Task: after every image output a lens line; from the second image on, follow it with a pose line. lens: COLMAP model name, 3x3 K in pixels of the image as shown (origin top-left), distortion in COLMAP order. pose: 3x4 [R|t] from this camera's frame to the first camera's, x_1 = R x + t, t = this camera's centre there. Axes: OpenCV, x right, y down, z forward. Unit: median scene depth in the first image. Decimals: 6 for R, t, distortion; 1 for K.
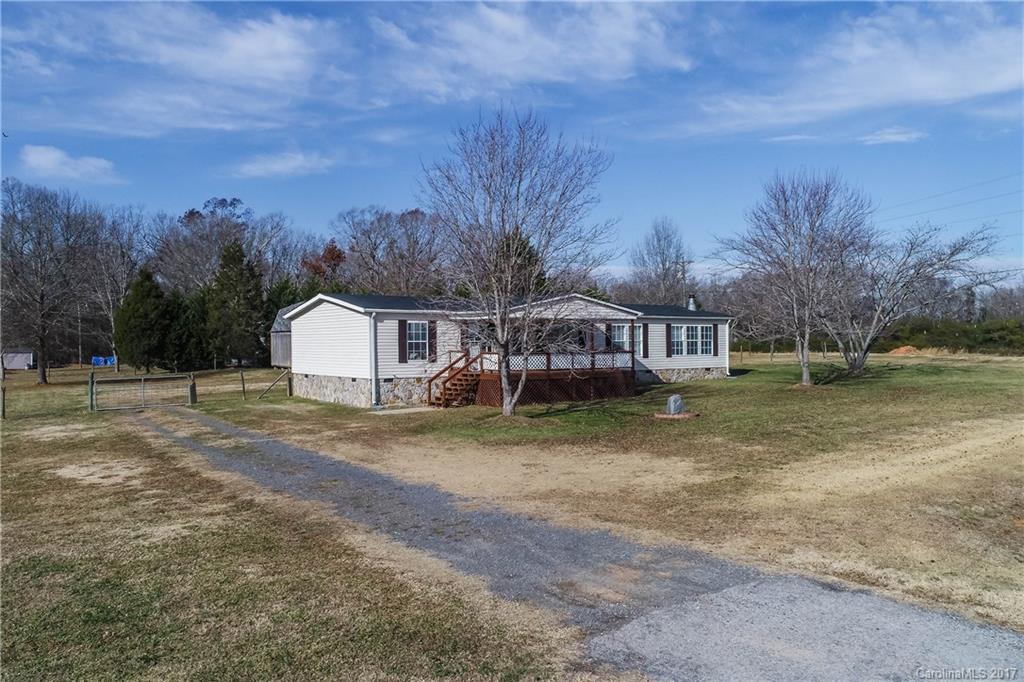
lens RADIAL K [[786.8, 0, 506.2], [0, 786.8, 338.2], [0, 0, 1]] dist [-0.000899, 0.005108]
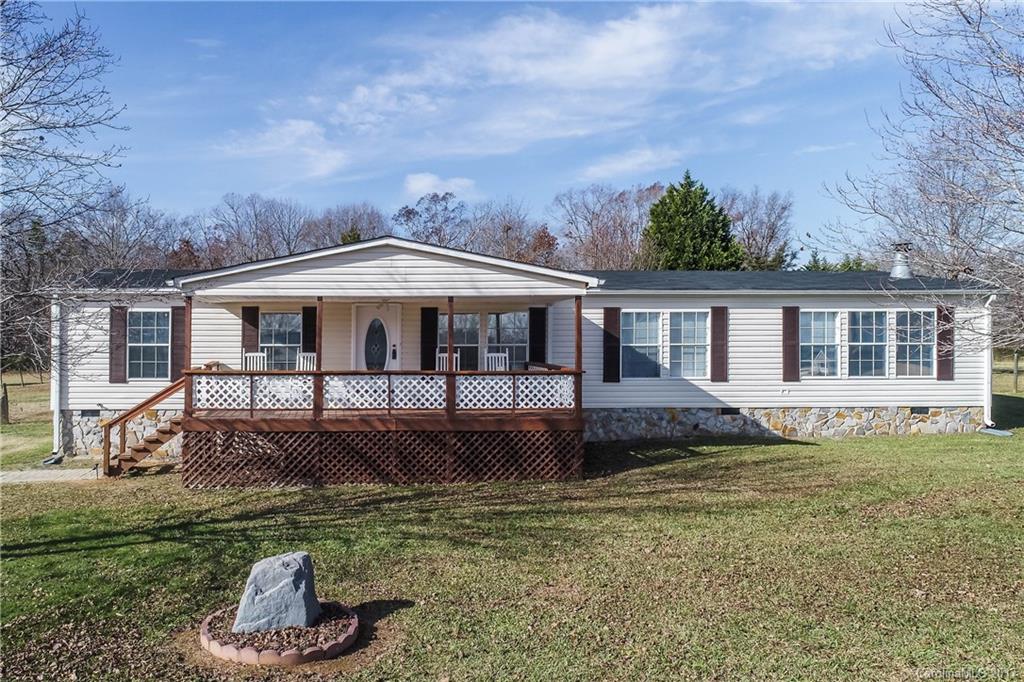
lens RADIAL K [[786.8, 0, 506.2], [0, 786.8, 338.2], [0, 0, 1]] dist [-0.000899, 0.005108]
pose [[0.843523, -0.011191, -0.536977, 0.183015], [0.000262, 0.999791, -0.020424, 0.005229], [0.537093, 0.017087, 0.843350, 0.312422]]
